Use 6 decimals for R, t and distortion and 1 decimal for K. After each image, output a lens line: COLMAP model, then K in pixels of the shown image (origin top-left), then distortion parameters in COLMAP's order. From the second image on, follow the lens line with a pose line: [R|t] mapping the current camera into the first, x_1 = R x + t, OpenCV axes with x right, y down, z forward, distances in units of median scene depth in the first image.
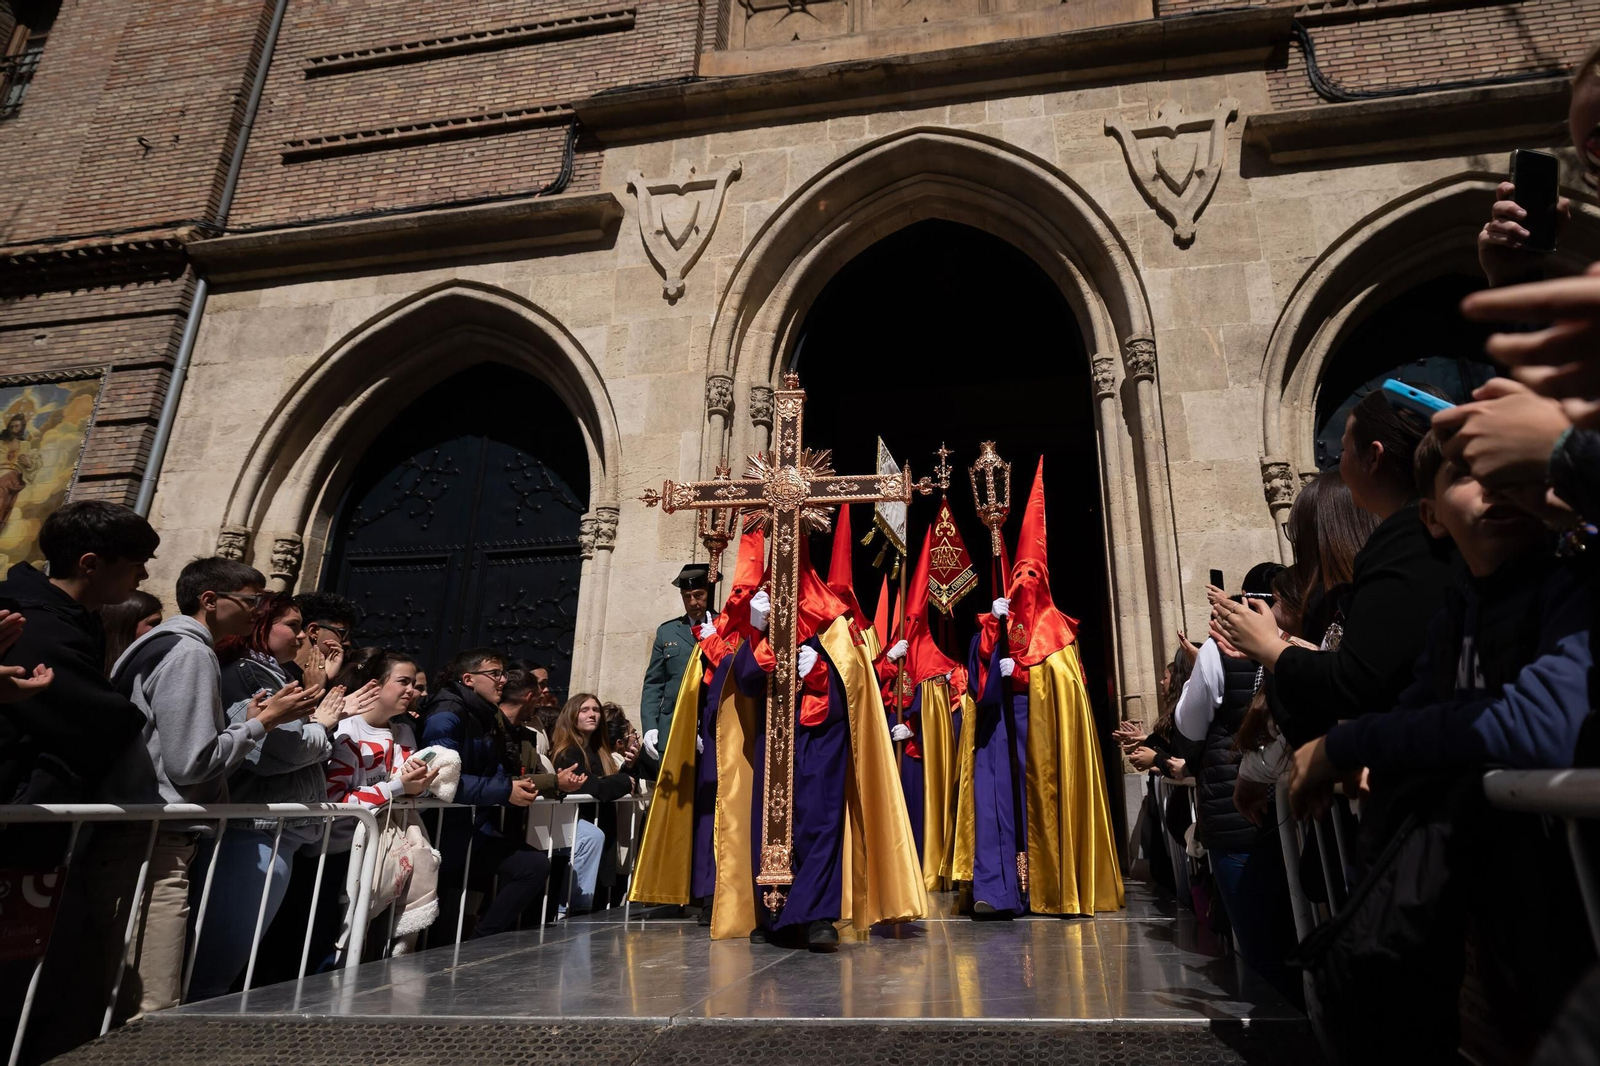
lens RADIAL K [[902.0, 0, 921.1], [0, 902.0, 486.0], [0, 0, 1]] dist [-0.014813, 0.003214]
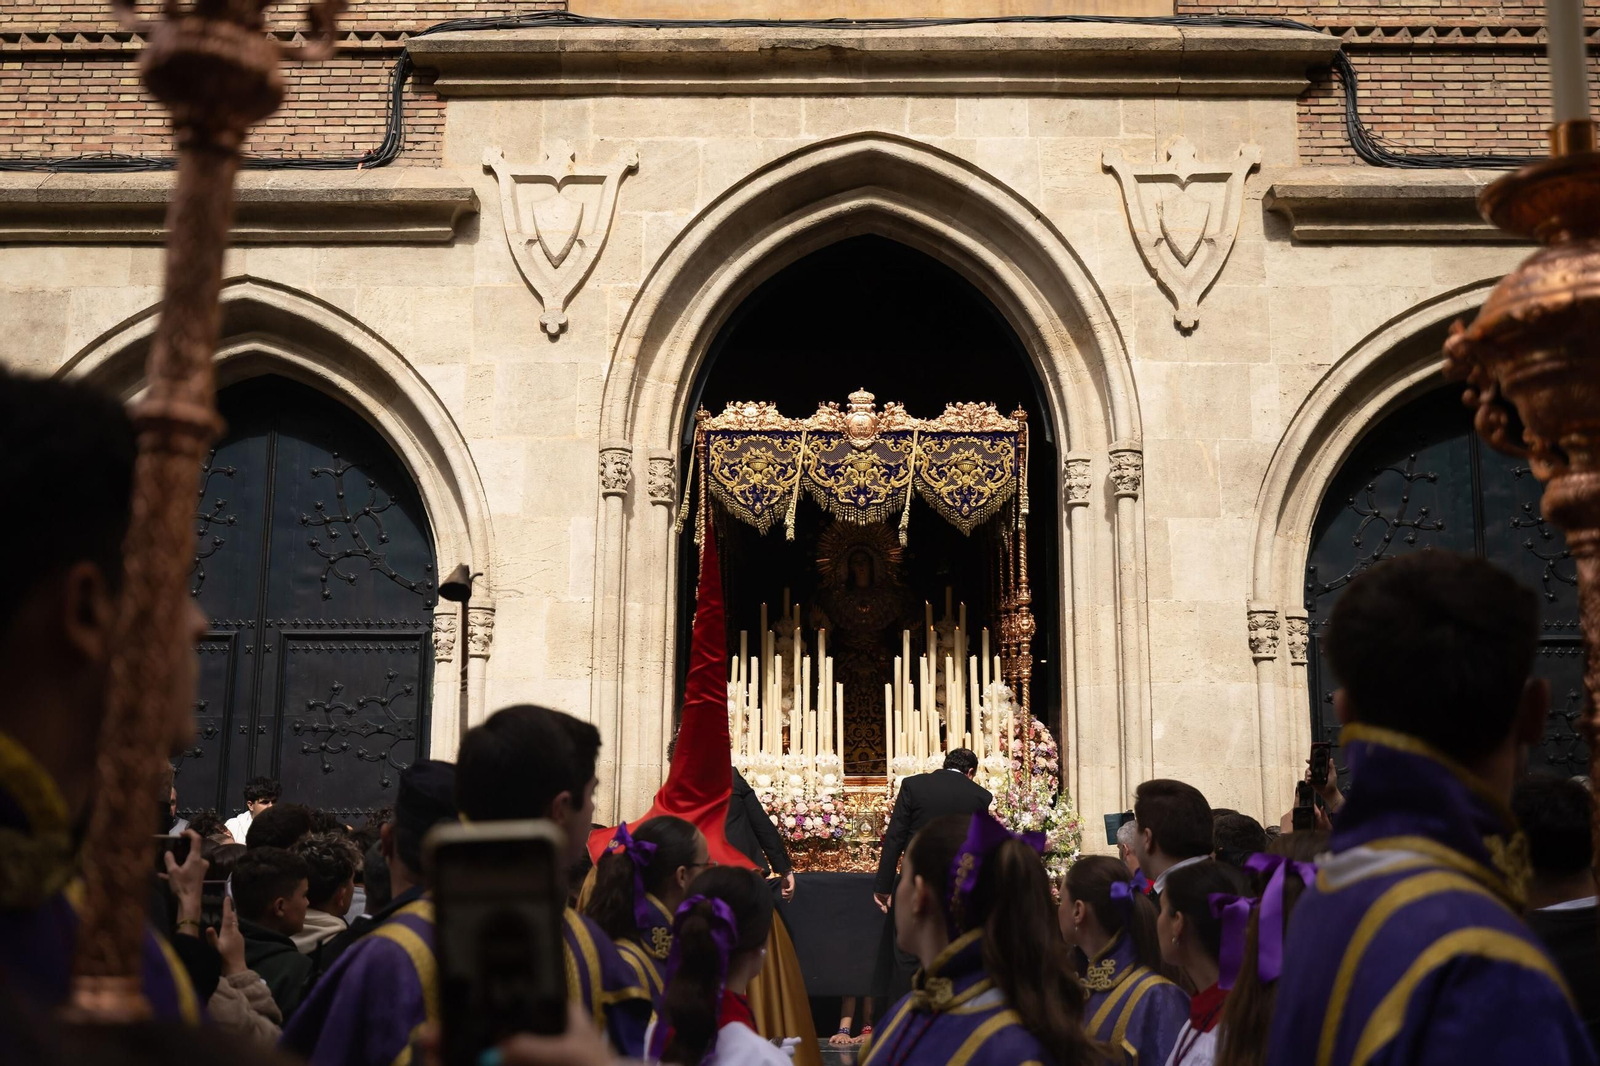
lens RADIAL K [[1572.2, 0, 795.3], [0, 1572.2, 536.2], [0, 0, 1]] dist [-0.011296, 0.000000]
pose [[0.991455, 0.046626, 0.121828, -0.220426], [-0.063320, 0.988549, 0.136975, -0.233497], [-0.114047, -0.143519, 0.983054, -0.400910]]
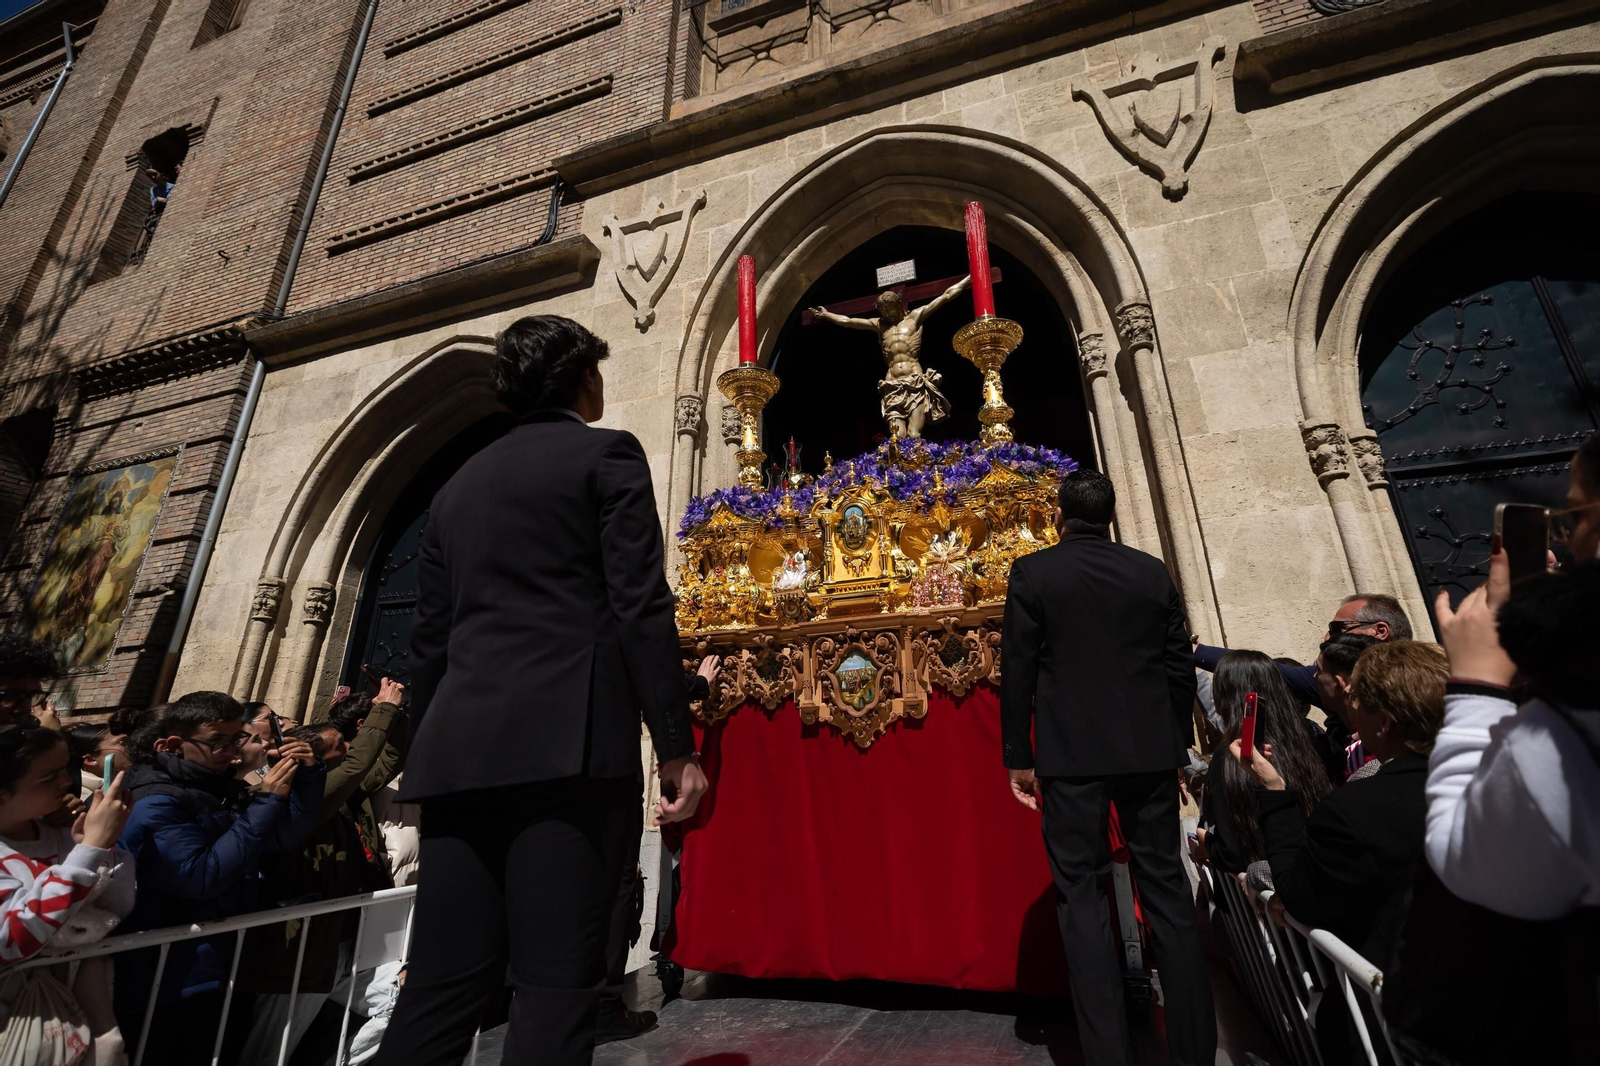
lens RADIAL K [[718.5, 0, 838.2], [0, 718.5, 497.8], [0, 0, 1]] dist [-0.002707, -0.000659]
pose [[0.986631, -0.072043, -0.146180, 0.042711], [0.065970, 0.996762, -0.045980, 0.033103], [0.149019, 0.035722, 0.988189, 0.239594]]
